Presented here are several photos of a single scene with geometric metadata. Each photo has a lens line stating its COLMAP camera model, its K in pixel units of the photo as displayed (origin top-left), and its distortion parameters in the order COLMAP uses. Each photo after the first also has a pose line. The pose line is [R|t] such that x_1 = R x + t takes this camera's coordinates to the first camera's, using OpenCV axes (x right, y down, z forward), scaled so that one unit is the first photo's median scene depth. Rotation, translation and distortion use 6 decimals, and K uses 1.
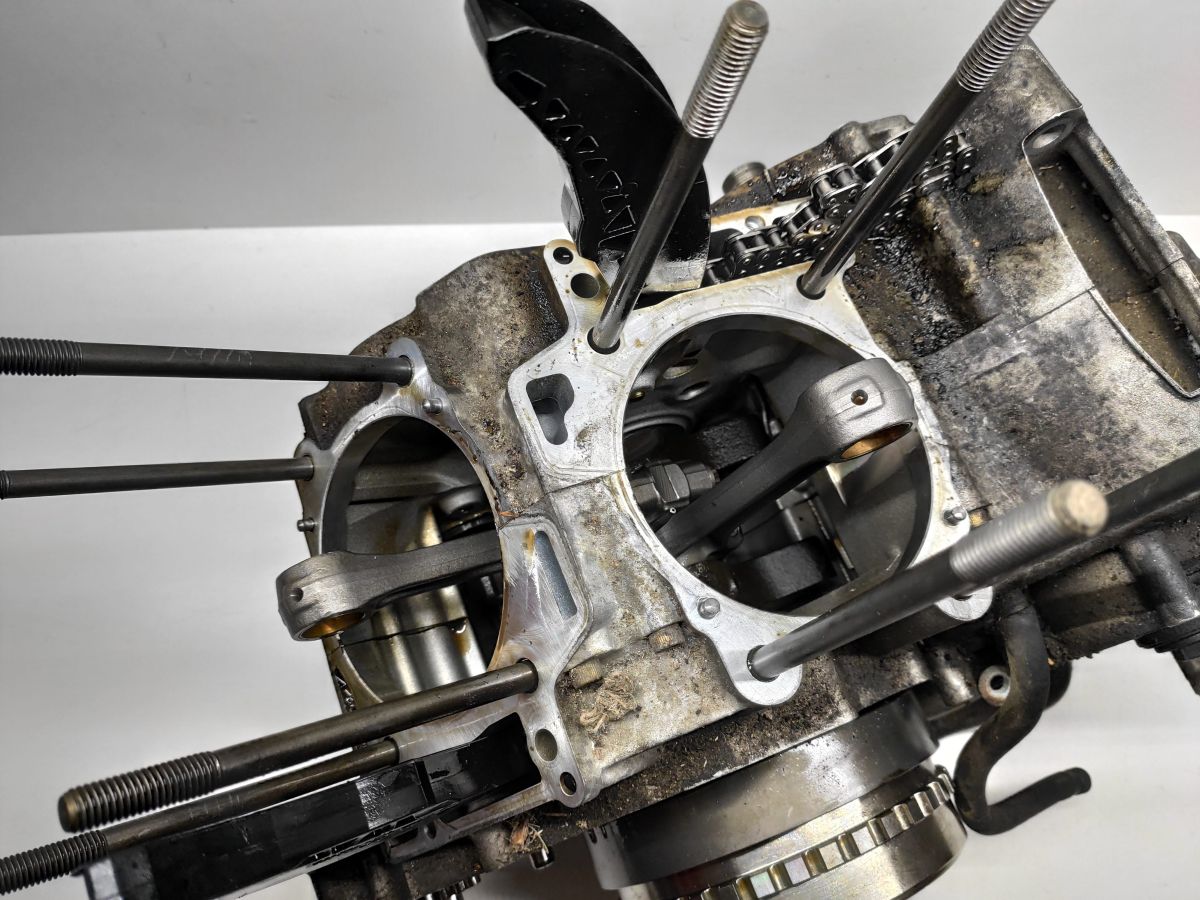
lens RADIAL K [[934.0, 0, 600.0], [0, 934.0, 450.0], [0, 0, 1]] dist [0.068413, -0.145882]
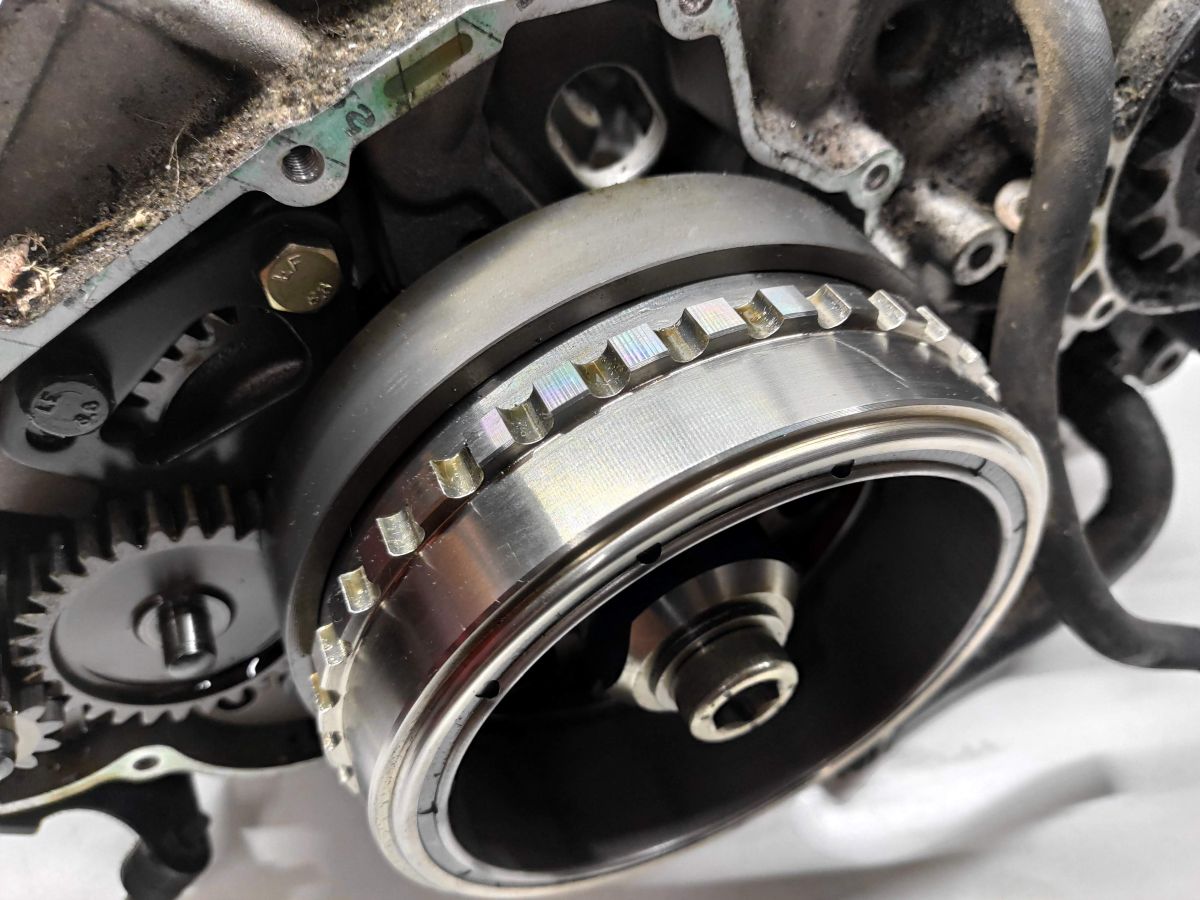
lens RADIAL K [[969.2, 0, 600.0], [0, 969.2, 450.0], [0, 0, 1]] dist [0.050909, -0.158839]
pose [[0.998451, -0.054054, 0.013187, 0.192565], [0.054668, 0.908988, -0.413221, 0.718569], [0.010350, 0.413302, 0.910535, 0.662864]]
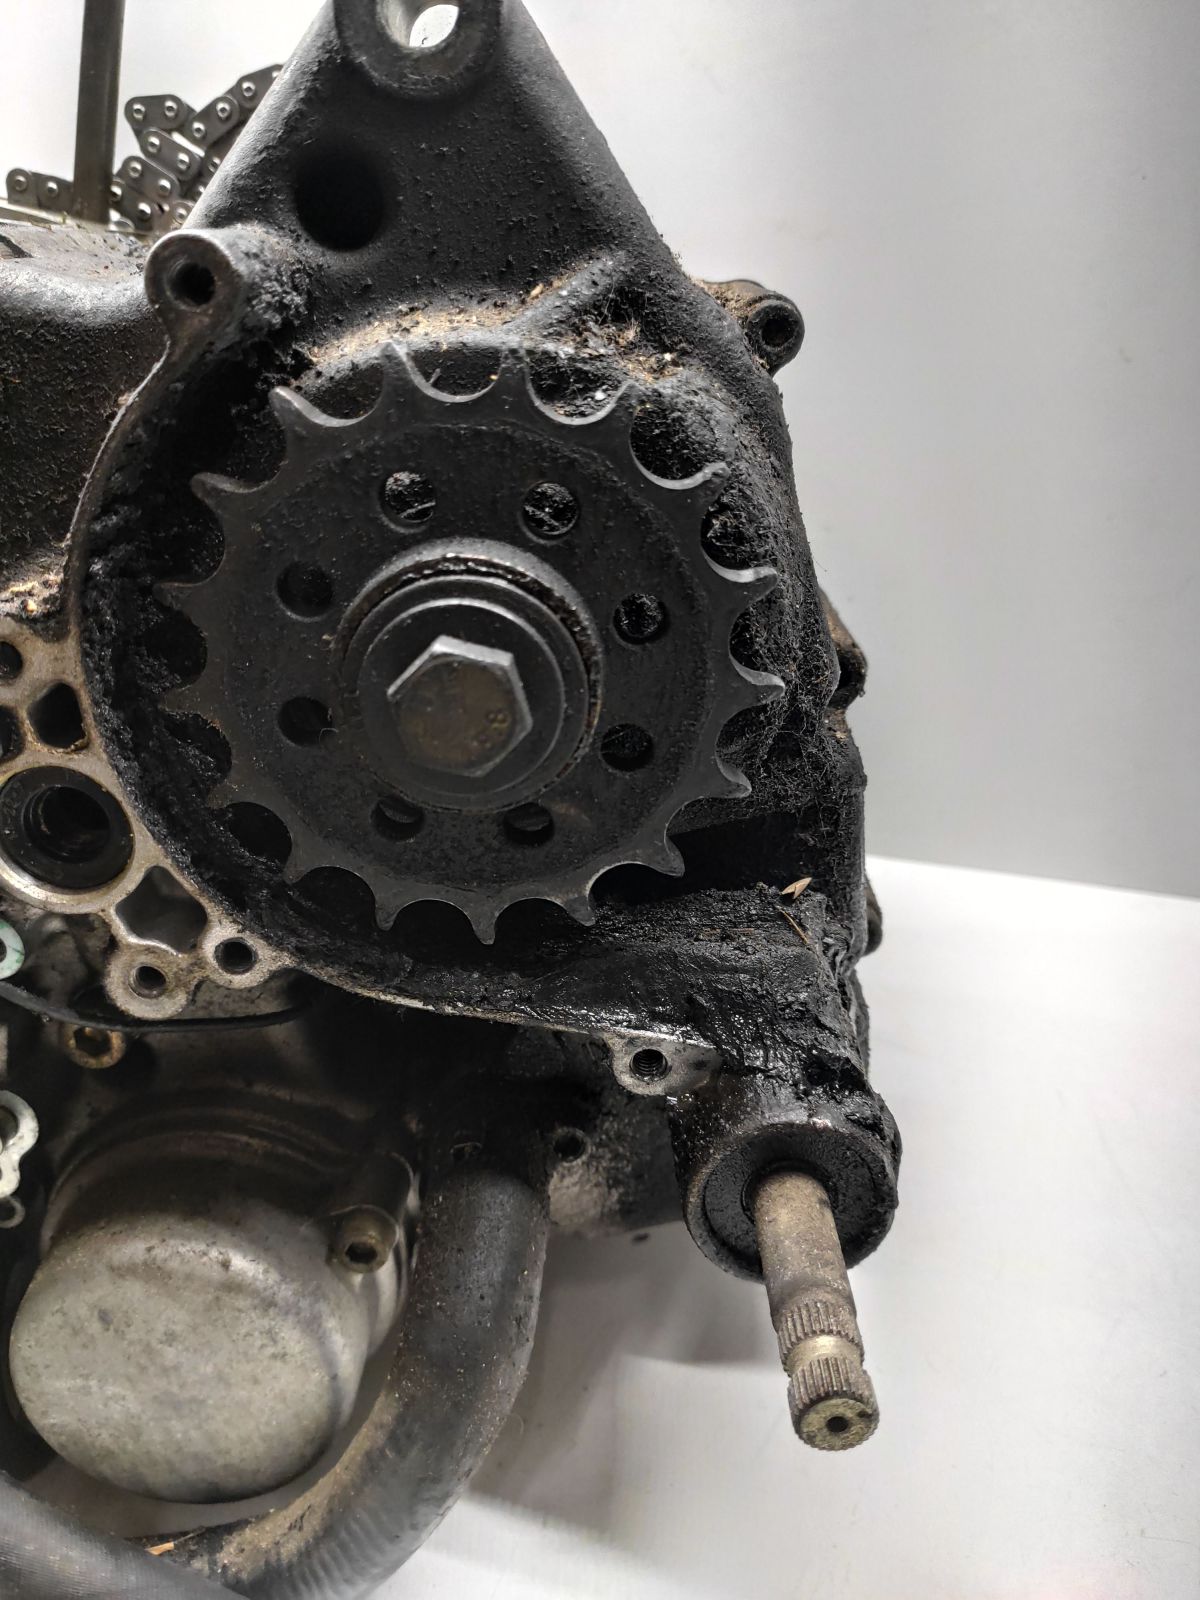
lens RADIAL K [[1245.3, 0, 602.5], [0, 1245.3, 770.7], [0, 0, 1]] dist [0.068413, -0.145882]
pose [[0.928795, 0.116232, -0.351895, 1.026158], [-0.342804, 0.630222, -0.696638, 0.632151], [0.140800, 0.767665, 0.625192, 0.895544]]
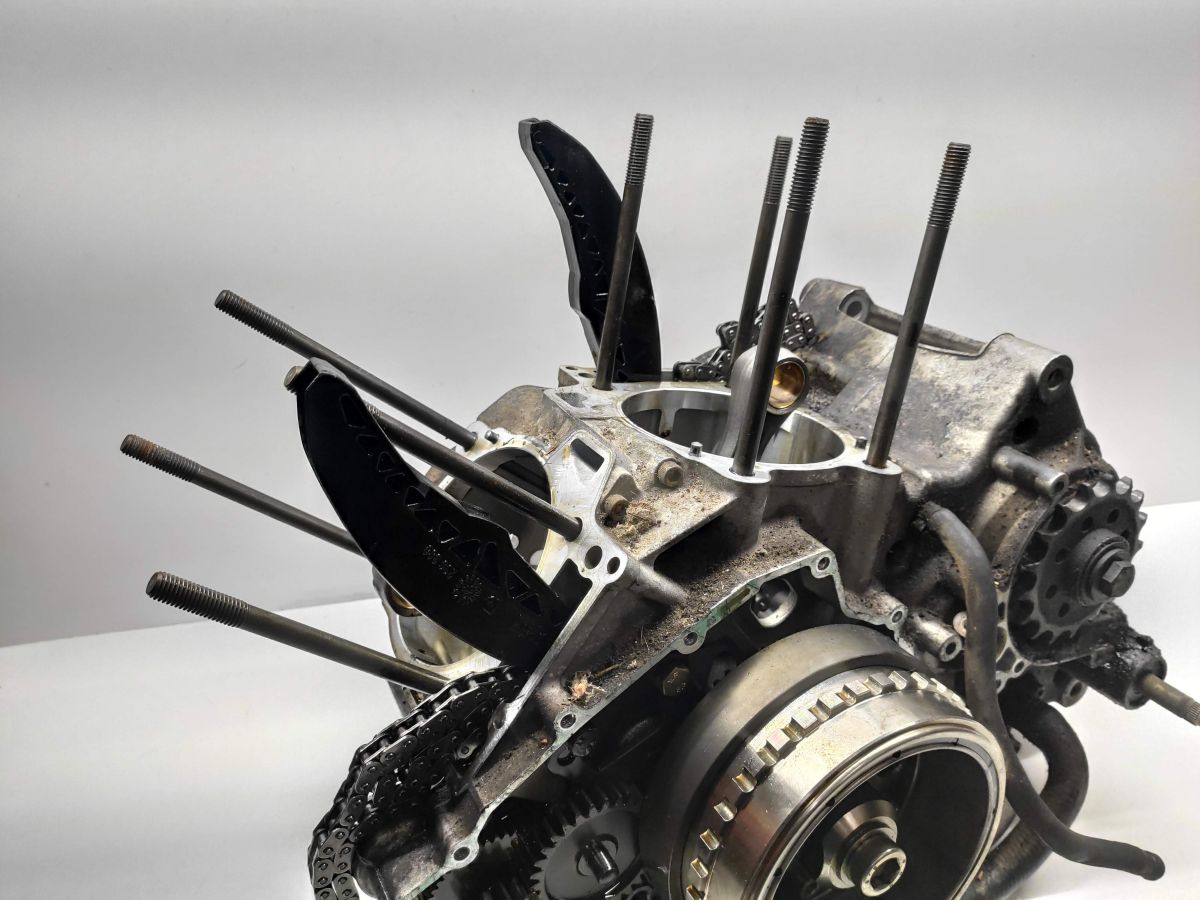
lens RADIAL K [[923.0, 0, 597.5], [0, 923.0, 422.8], [0, 0, 1]] dist [0.073129, -0.145370]
pose [[0.993190, -0.101773, 0.056702, -0.100301], [0.110800, 0.674745, -0.729686, 1.065759], [0.036003, 0.731000, 0.681427, 0.001461]]
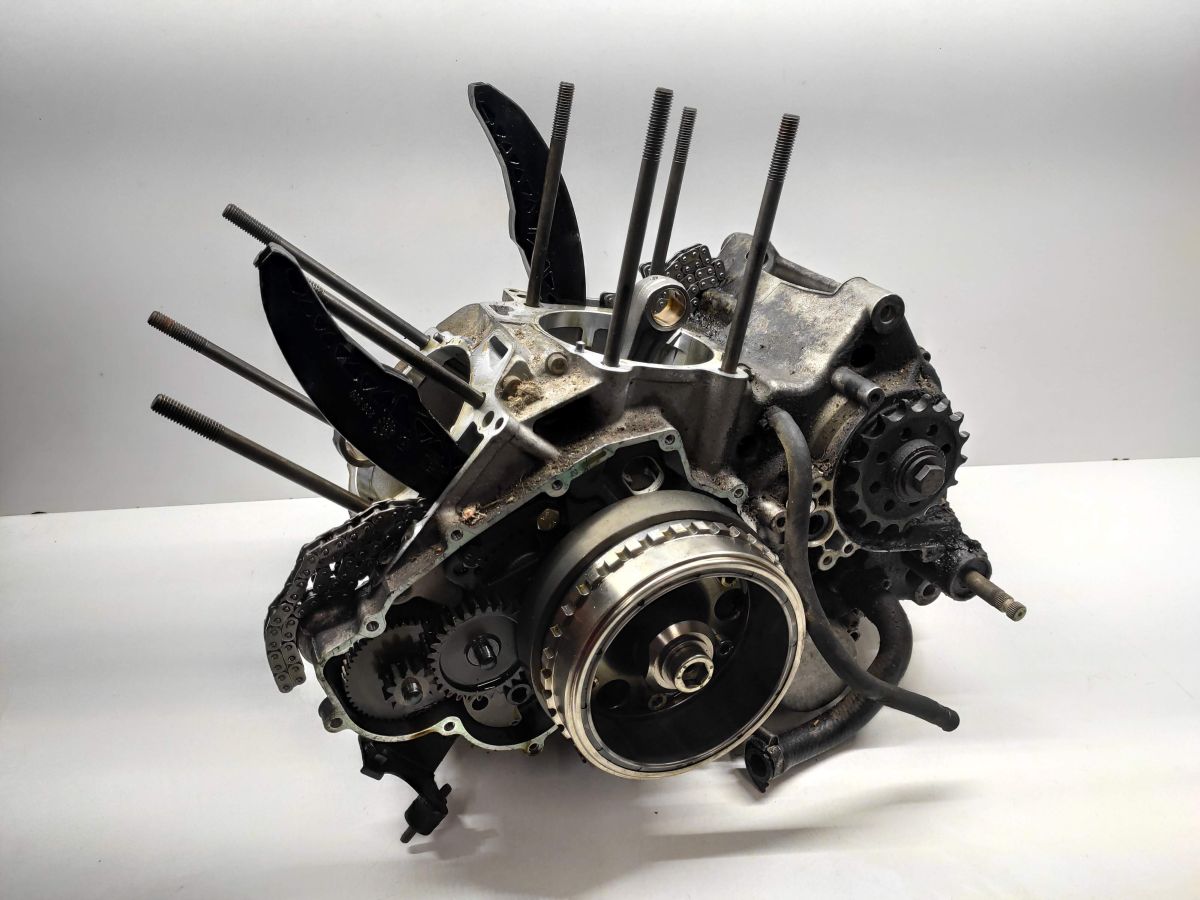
lens RADIAL K [[917.4, 0, 595.4], [0, 917.4, 426.7], [0, 0, 1]] dist [0.076915, -0.137788]
pose [[0.999216, -0.038946, -0.007108, 0.141894], [0.022083, 0.697329, -0.716411, 1.451052], [0.032858, 0.715693, 0.697642, -0.136096]]
